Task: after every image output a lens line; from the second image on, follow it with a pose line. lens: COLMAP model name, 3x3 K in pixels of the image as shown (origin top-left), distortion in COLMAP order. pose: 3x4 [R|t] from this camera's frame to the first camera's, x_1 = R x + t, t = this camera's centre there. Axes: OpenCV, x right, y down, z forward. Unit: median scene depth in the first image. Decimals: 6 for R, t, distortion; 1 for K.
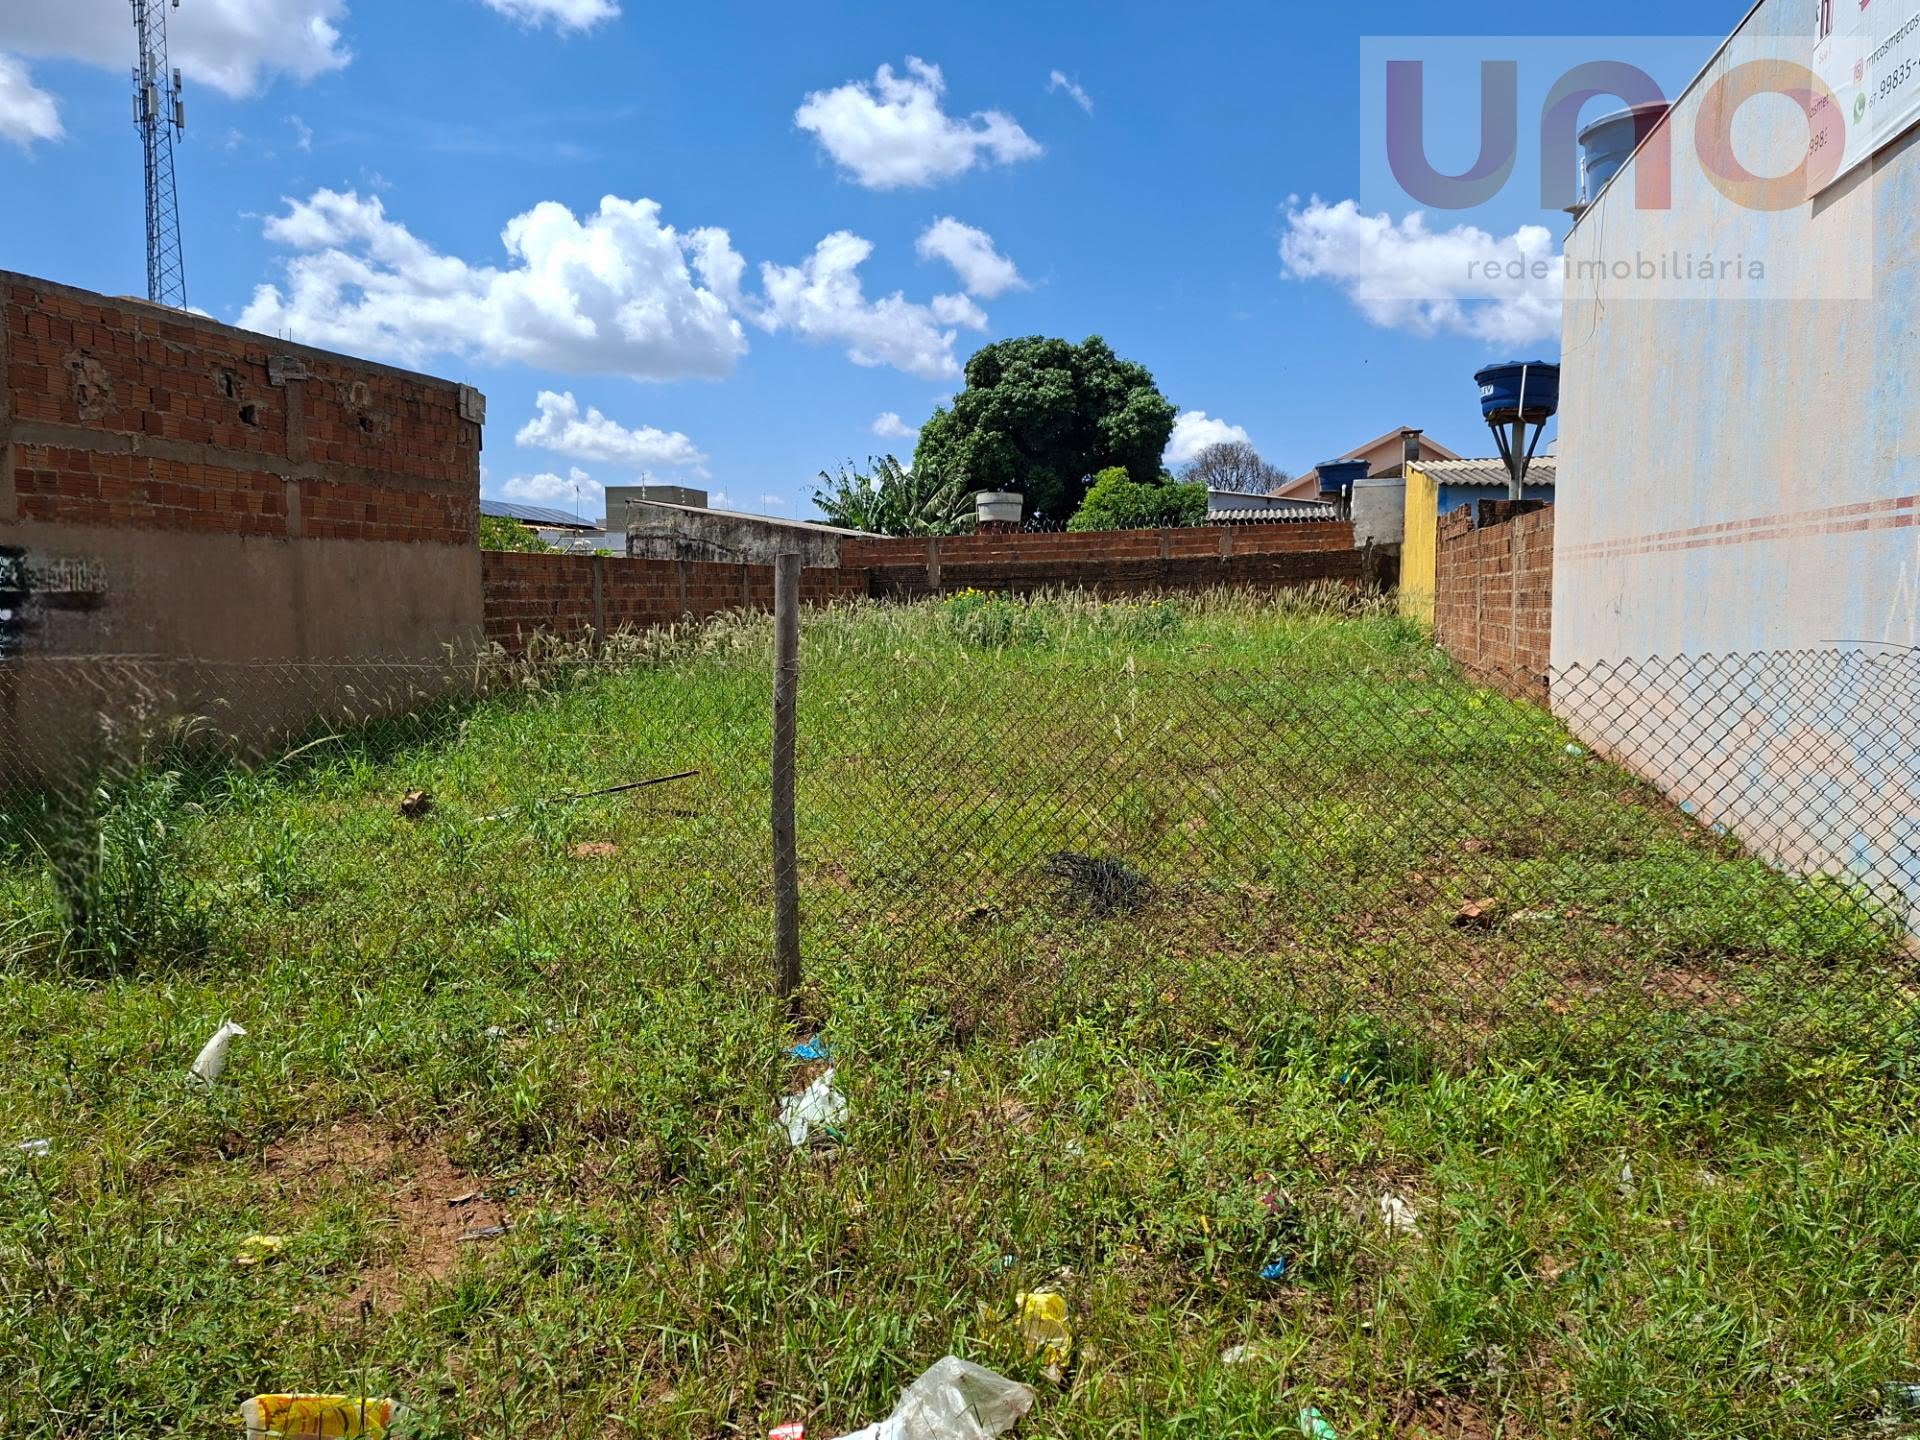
lens RADIAL K [[1371.6, 0, 973.7], [0, 1371.6, 703.8], [0, 0, 1]] dist [0.103362, -0.143513]
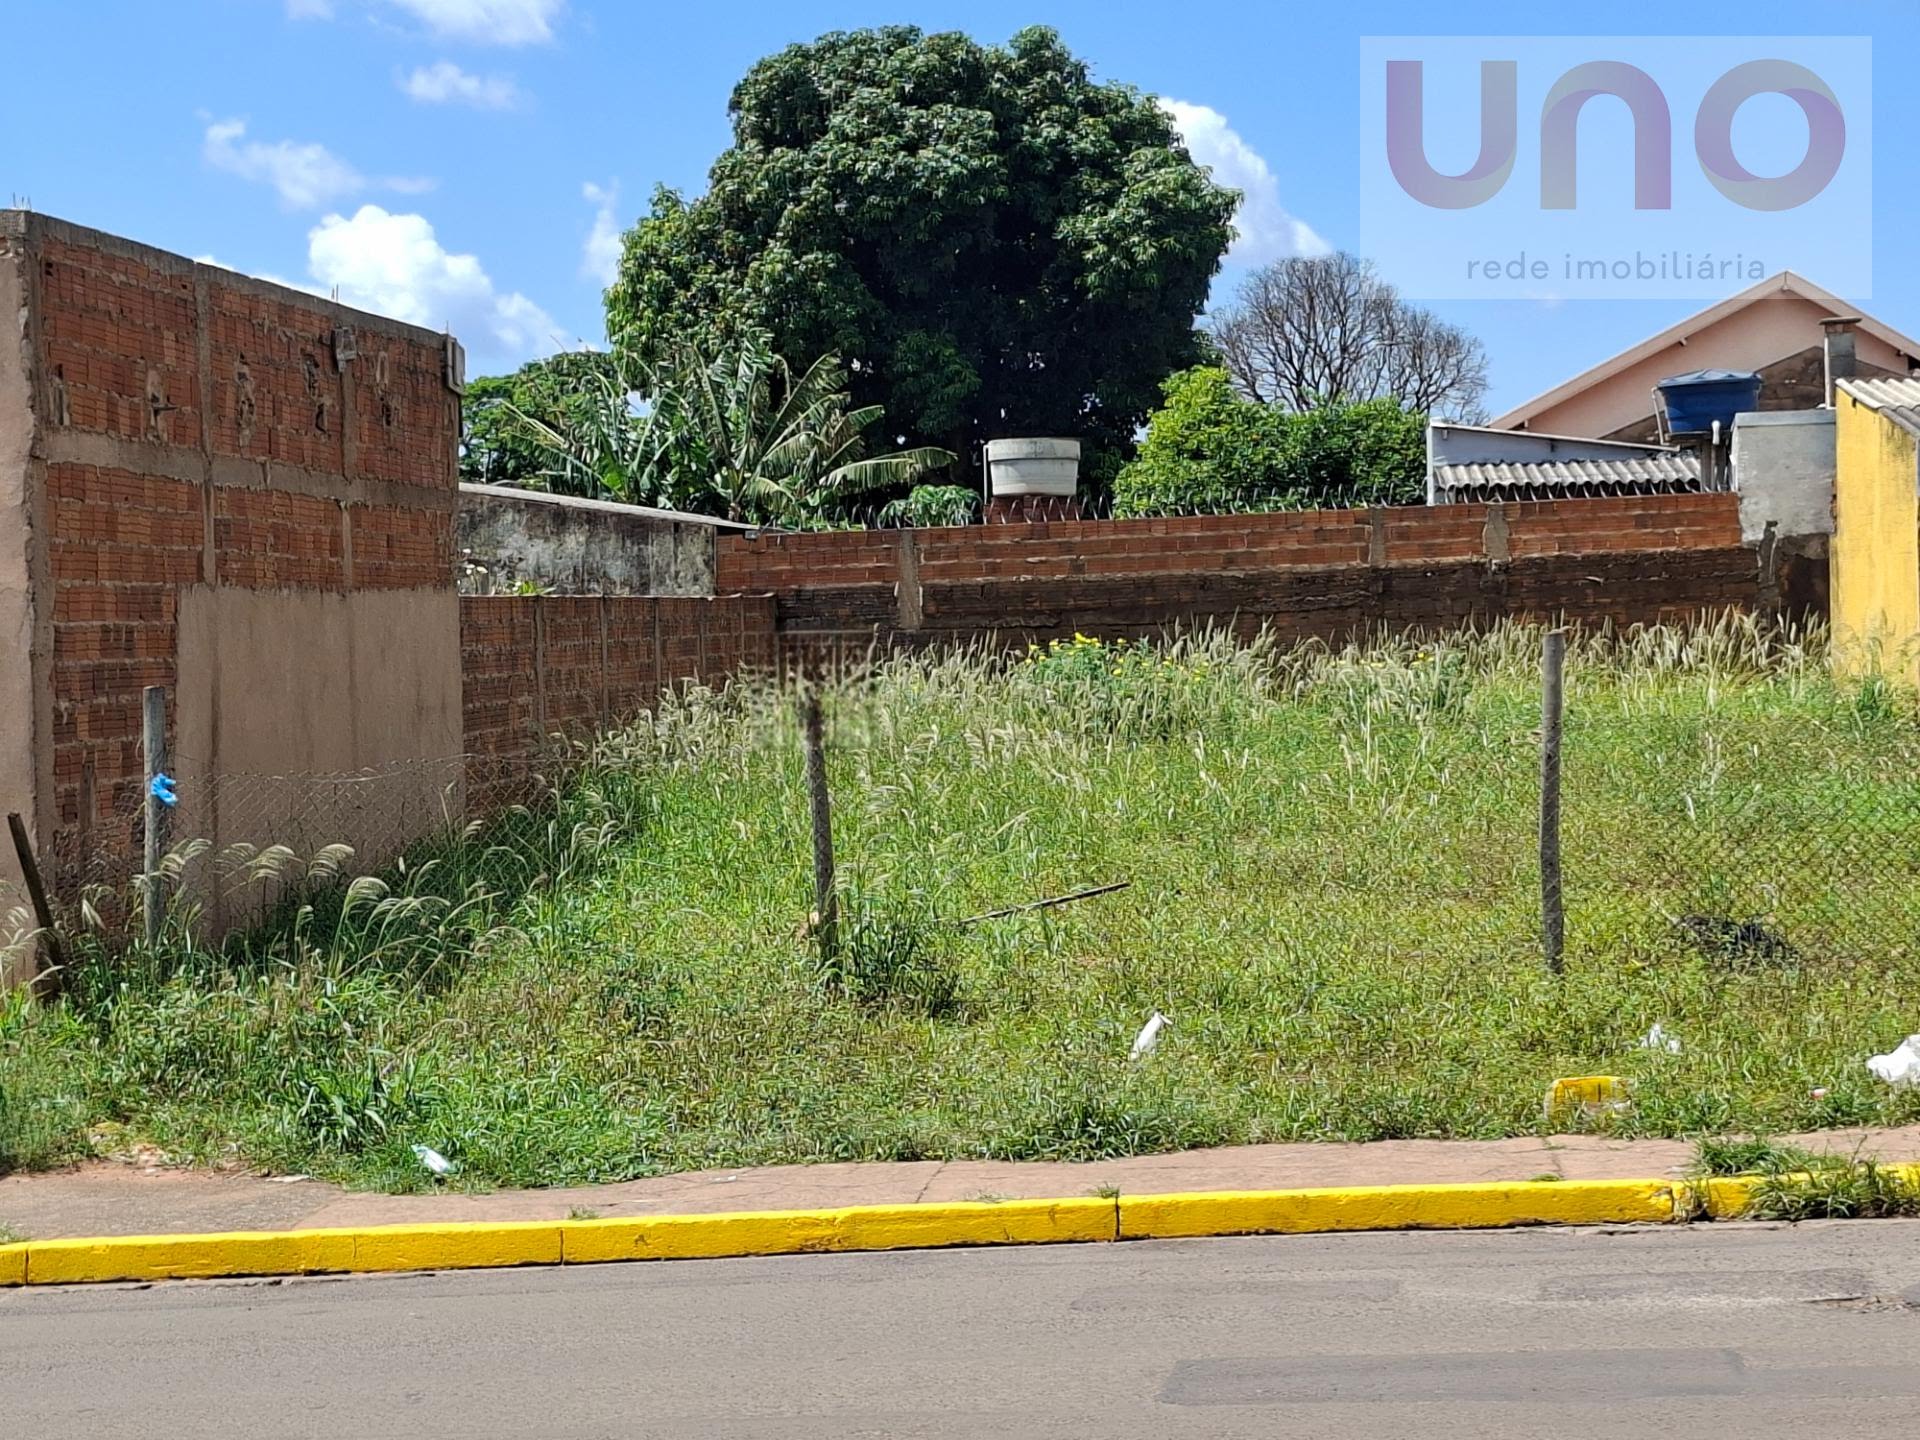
lens RADIAL K [[4014.1, 0, 966.0], [0, 4014.1, 650.8], [0, 0, 1]] dist [0.102868, 0.247488]
pose [[0.992030, -0.017638, 0.124763, -0.099282], [0.026701, 0.997094, -0.071345, 0.013319], [-0.123142, 0.074108, 0.989618, -0.223059]]
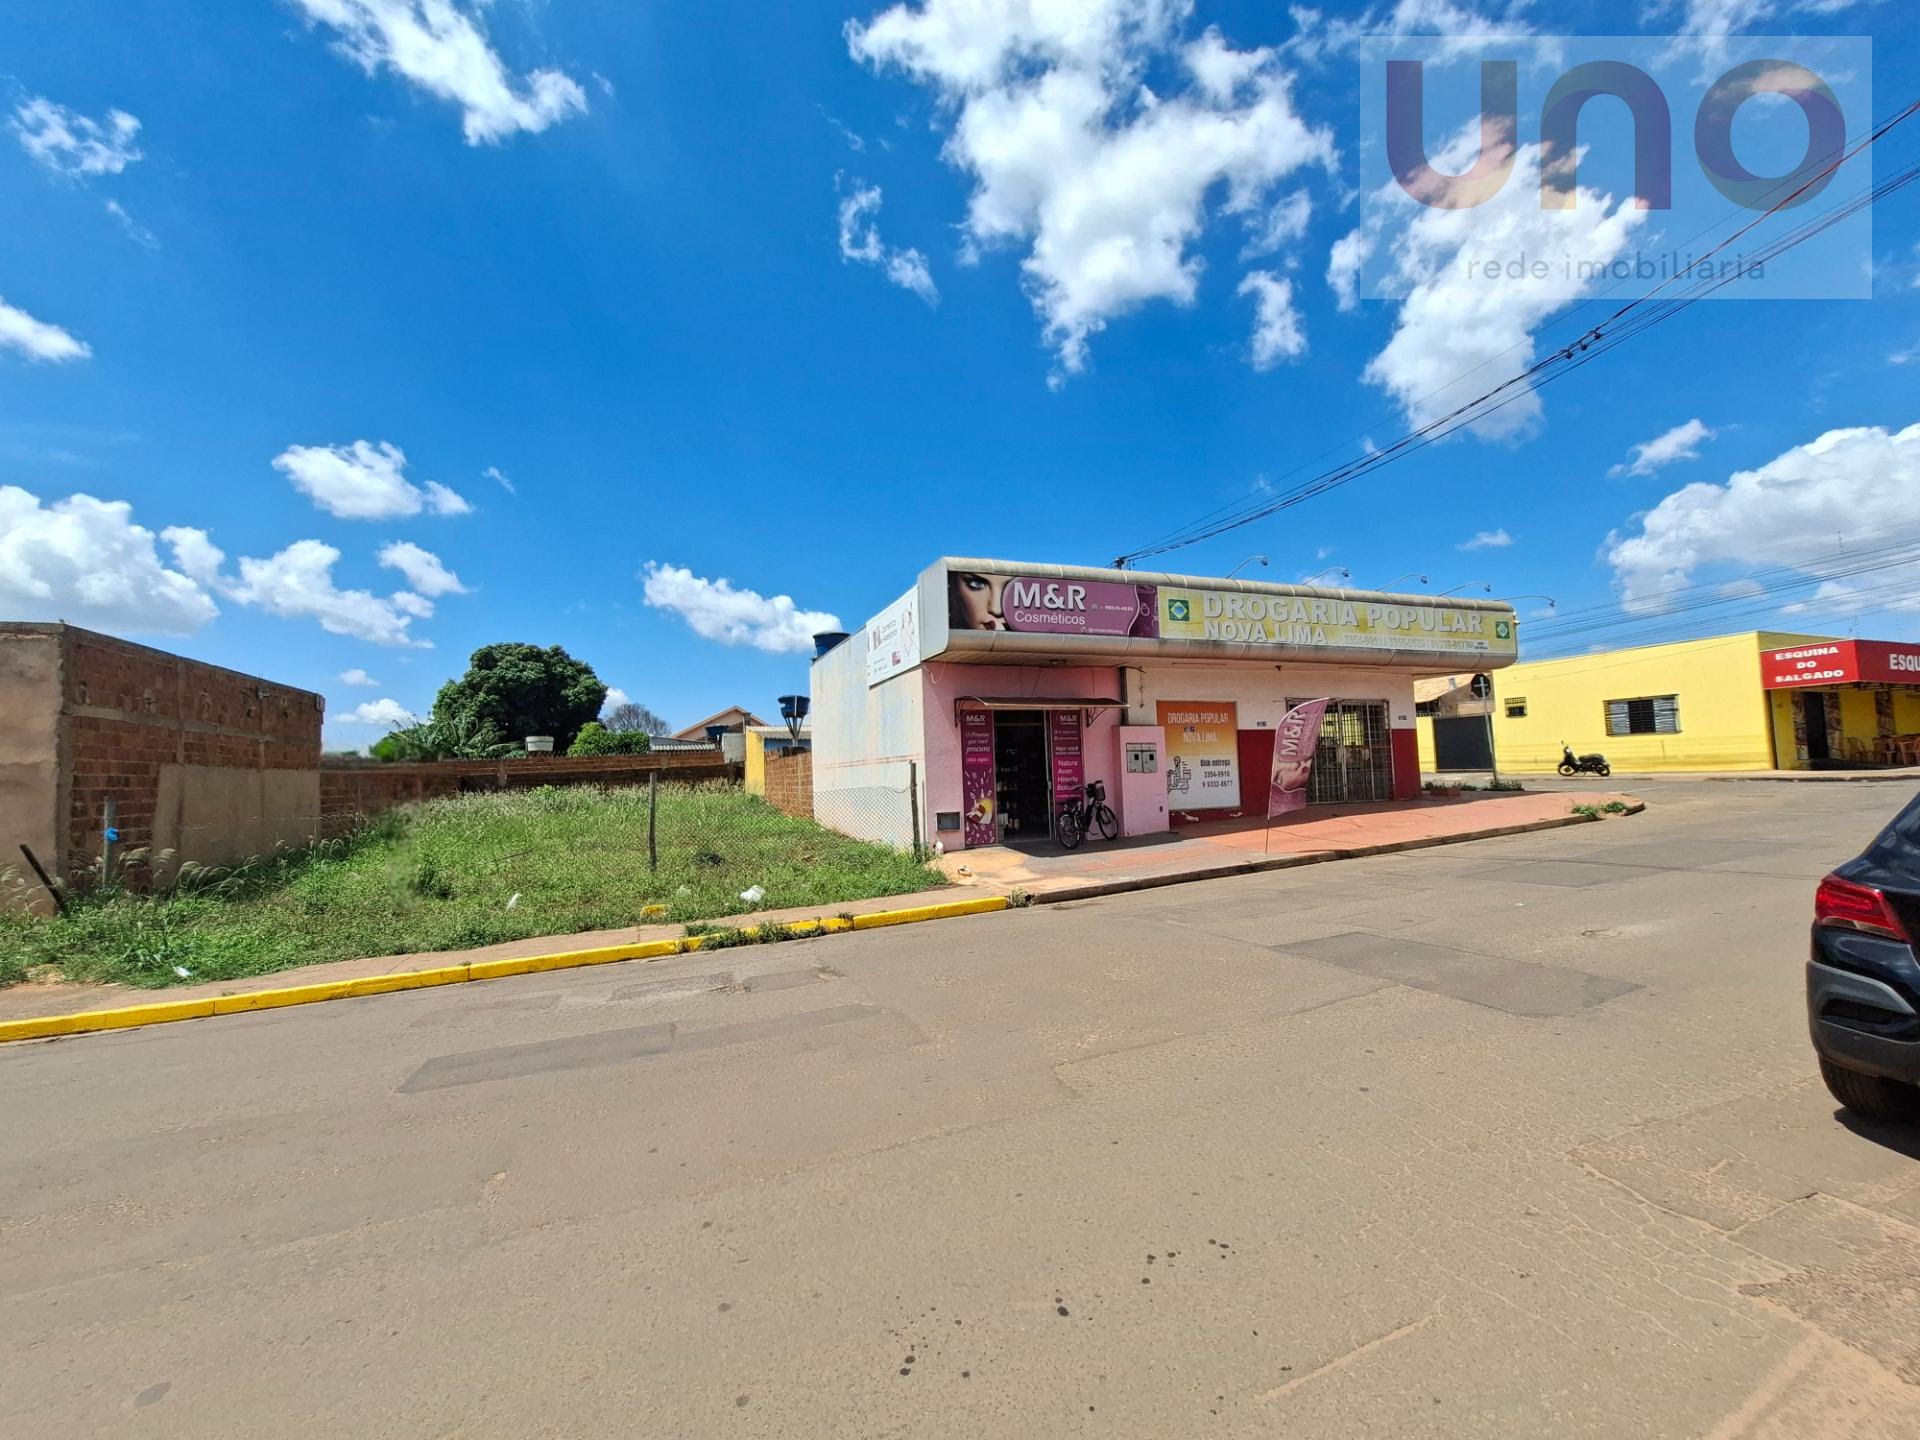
lens RADIAL K [[807.3, 0, 968.7], [0, 807.3, 739.0], [0, 0, 1]] dist [-0.000188, -0.000505]
pose [[0.824971, 0.005354, 0.565150, -0.066890], [0.072123, 0.990782, -0.114667, 0.012816], [-0.560554, 0.135358, 0.816981, -0.143329]]
